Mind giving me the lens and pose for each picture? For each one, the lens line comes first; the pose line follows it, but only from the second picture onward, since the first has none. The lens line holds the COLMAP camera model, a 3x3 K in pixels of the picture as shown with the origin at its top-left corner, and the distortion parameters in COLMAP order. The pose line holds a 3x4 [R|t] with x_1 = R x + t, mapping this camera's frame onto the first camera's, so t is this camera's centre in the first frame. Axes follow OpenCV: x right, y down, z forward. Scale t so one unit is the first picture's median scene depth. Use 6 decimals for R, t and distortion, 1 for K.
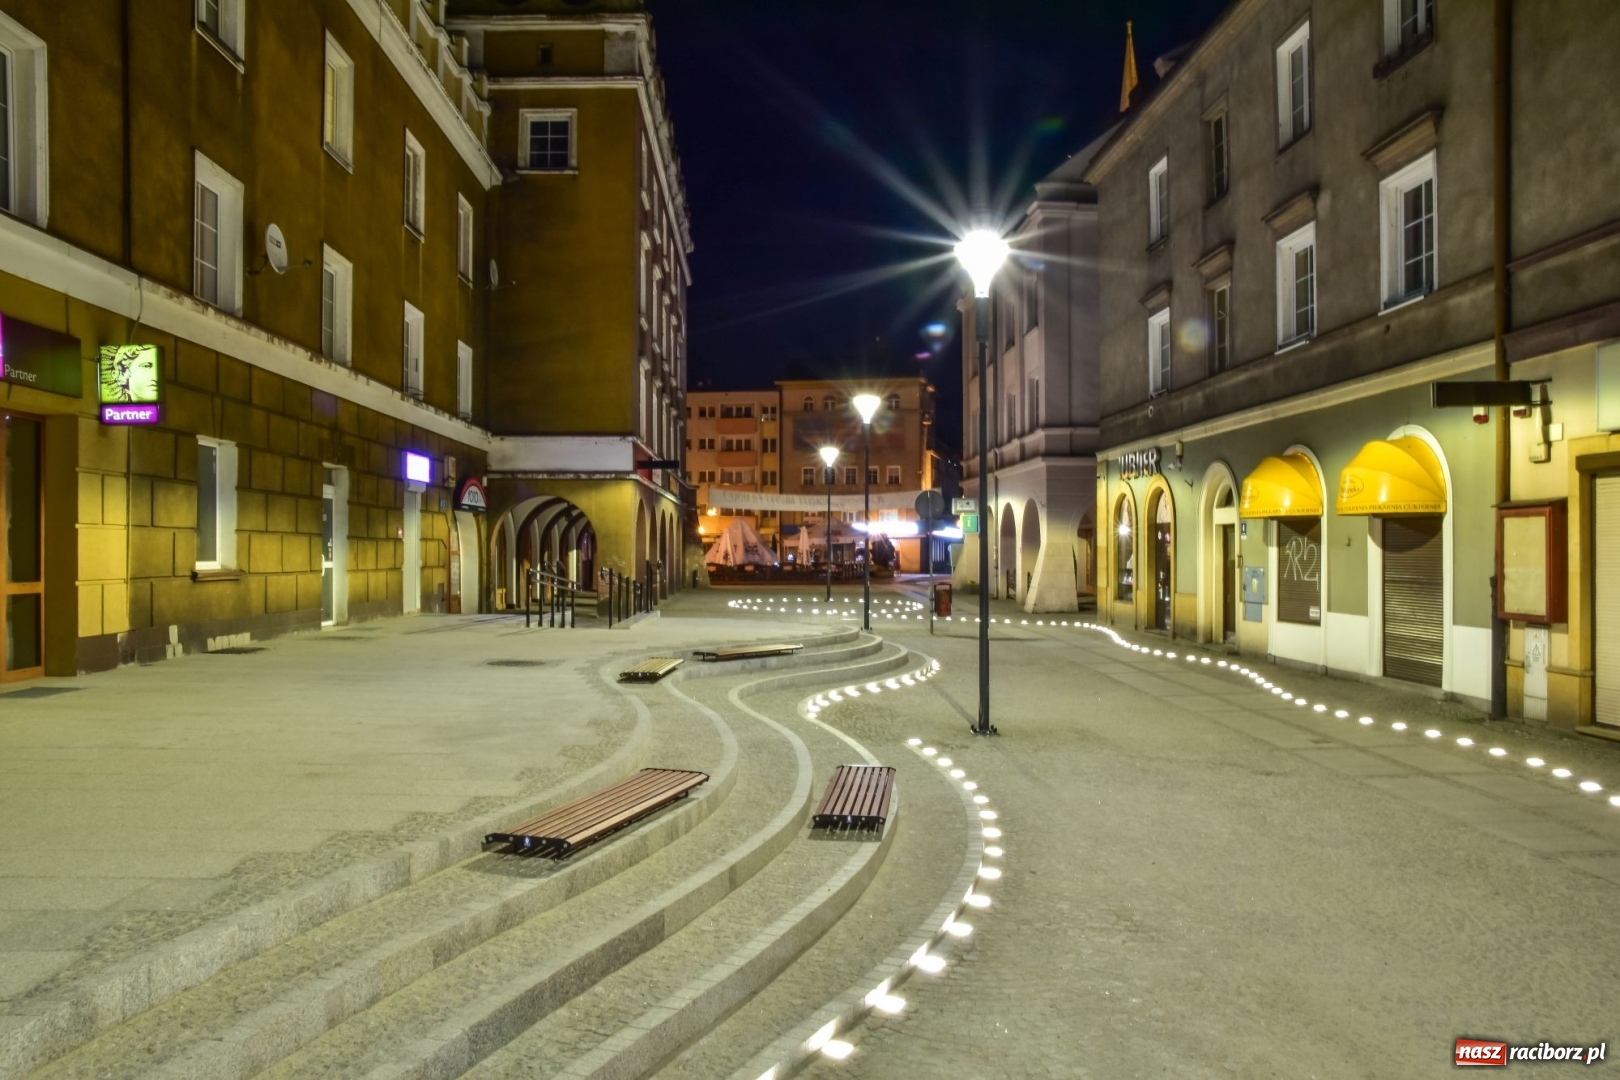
lens RADIAL K [[1229.9, 0, 815.4], [0, 1229.9, 558.7], [0, 0, 1]] dist [-0.106586, 0.091454]
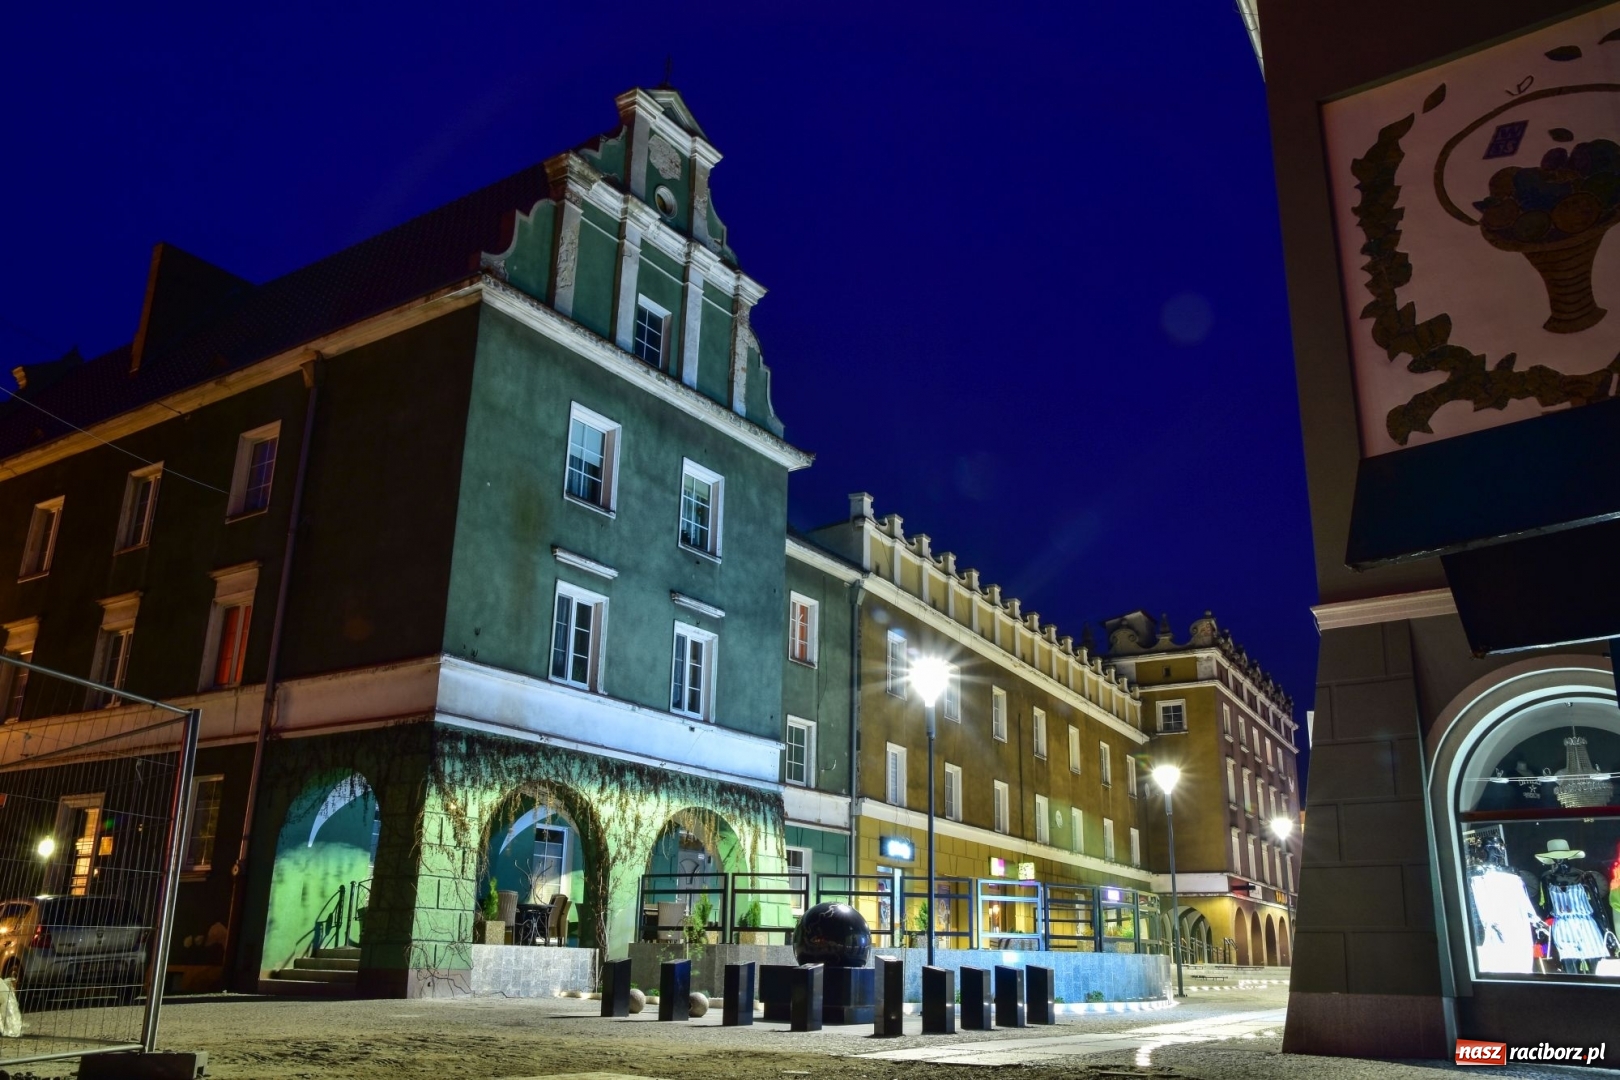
lens RADIAL K [[1311.7, 0, 797.1], [0, 1311.7, 545.0], [0, 0, 1]] dist [-0.099043, 0.079917]
pose [[0.848428, -0.144884, -0.509095, 0.408466], [-0.024648, 0.949951, -0.311426, 0.060615], [0.528736, 0.276771, 0.802394, -1.171870]]
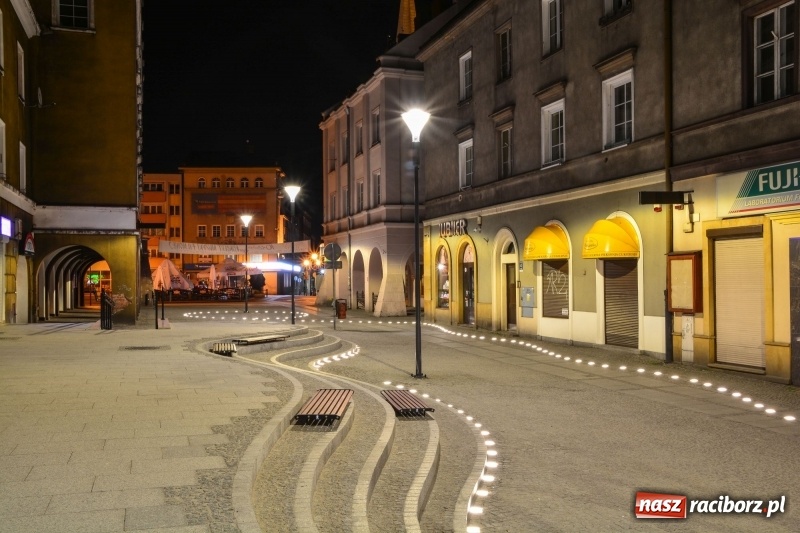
lens RADIAL K [[806.2, 0, 411.4], [0, 806.2, 276.9], [0, 0, 1]] dist [-0.005489, 0.000000]
pose [[0.964460, -0.006224, 0.264154, -0.091878], [0.008937, 0.999919, -0.009071, 0.000708], [-0.264076, 0.011110, 0.964438, -0.081285]]
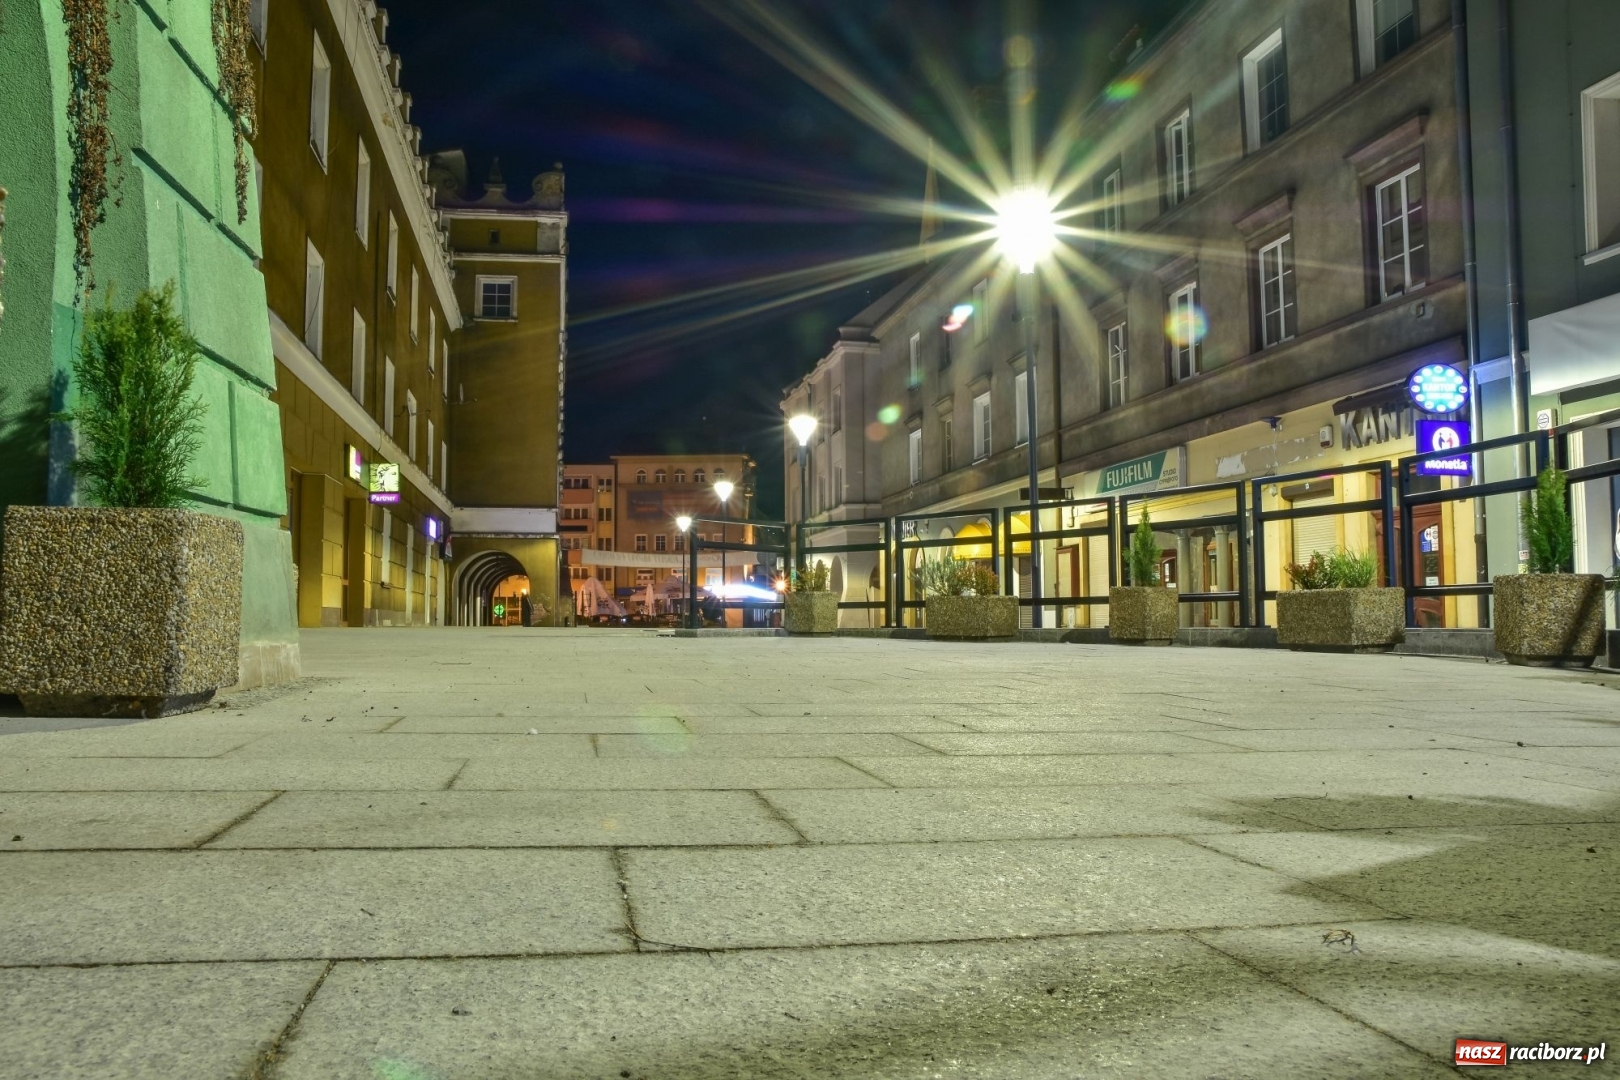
lens RADIAL K [[1229.9, 0, 826.4], [0, 1229.9, 553.3], [0, 0, 1]] dist [-0.106586, 0.091454]
pose [[0.987493, 0.003518, 0.157625, -0.070796], [0.006028, 0.998178, -0.060040, 0.042939], [-0.157549, 0.060239, 0.985672, -0.485960]]
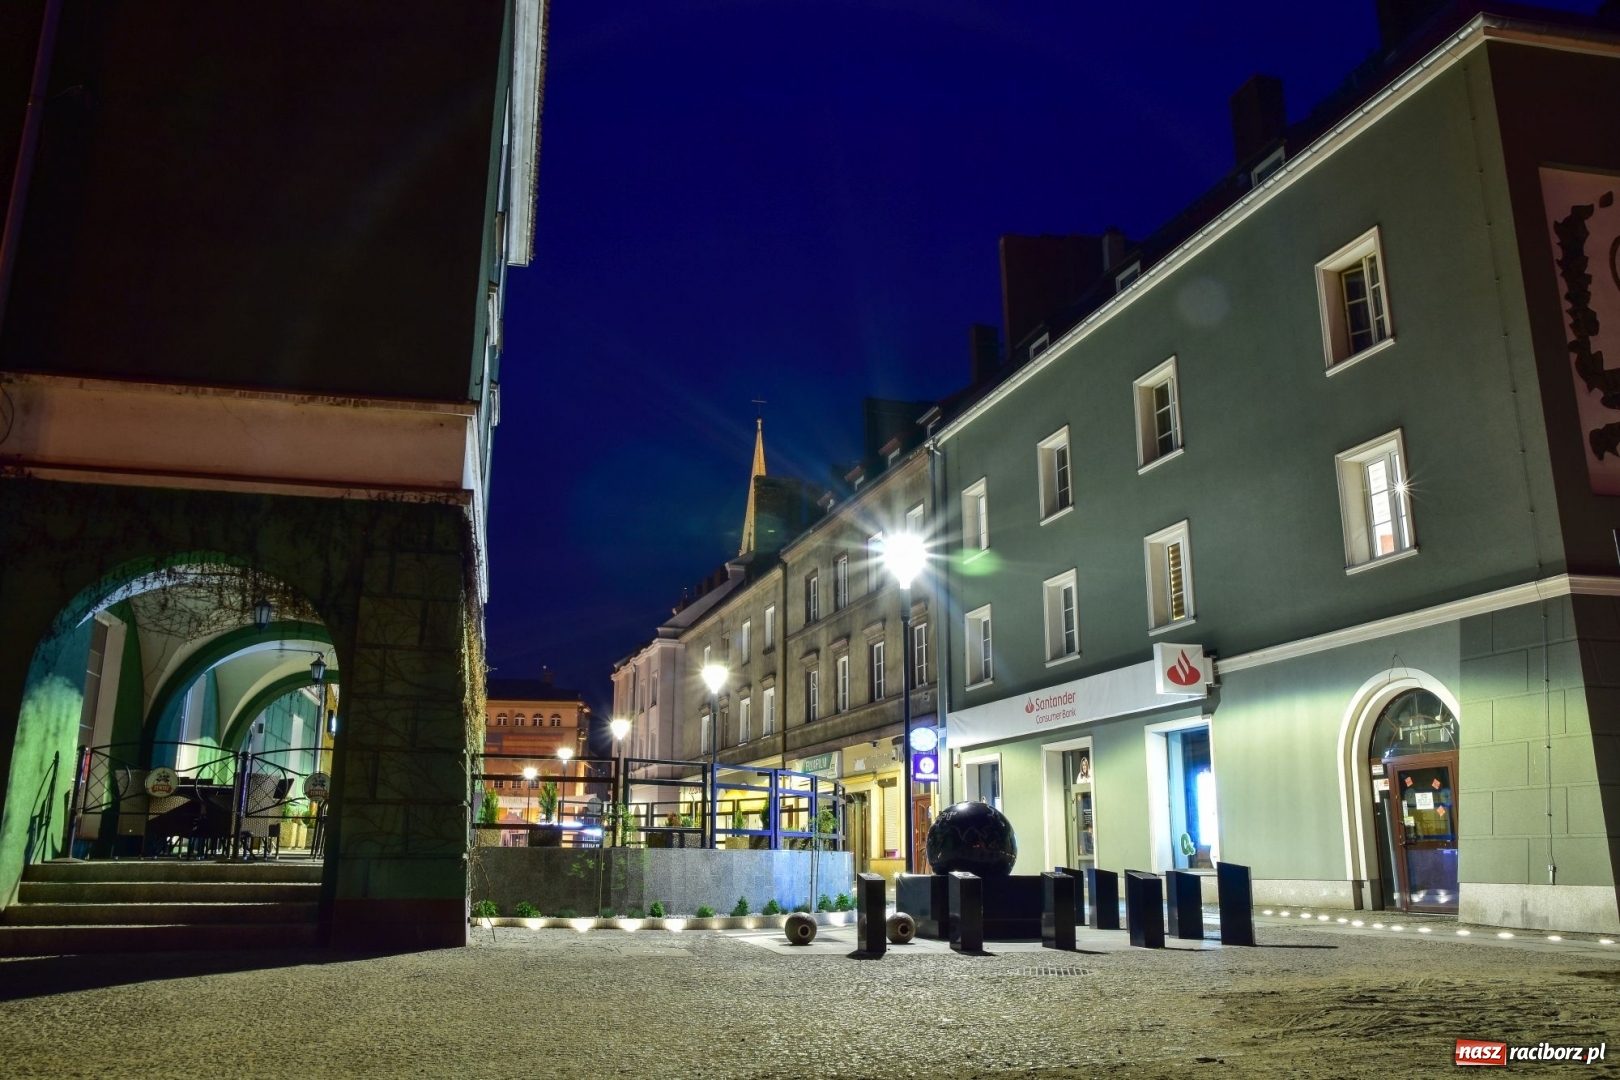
lens RADIAL K [[1229.9, 0, 794.2], [0, 1229.9, 545.2], [0, 0, 1]] dist [-0.106586, 0.091454]
pose [[0.964639, 0.070345, 0.254014, -0.133703], [-0.003470, 0.967033, -0.254627, 0.054706], [-0.263552, 0.244742, 0.933082, -1.097131]]
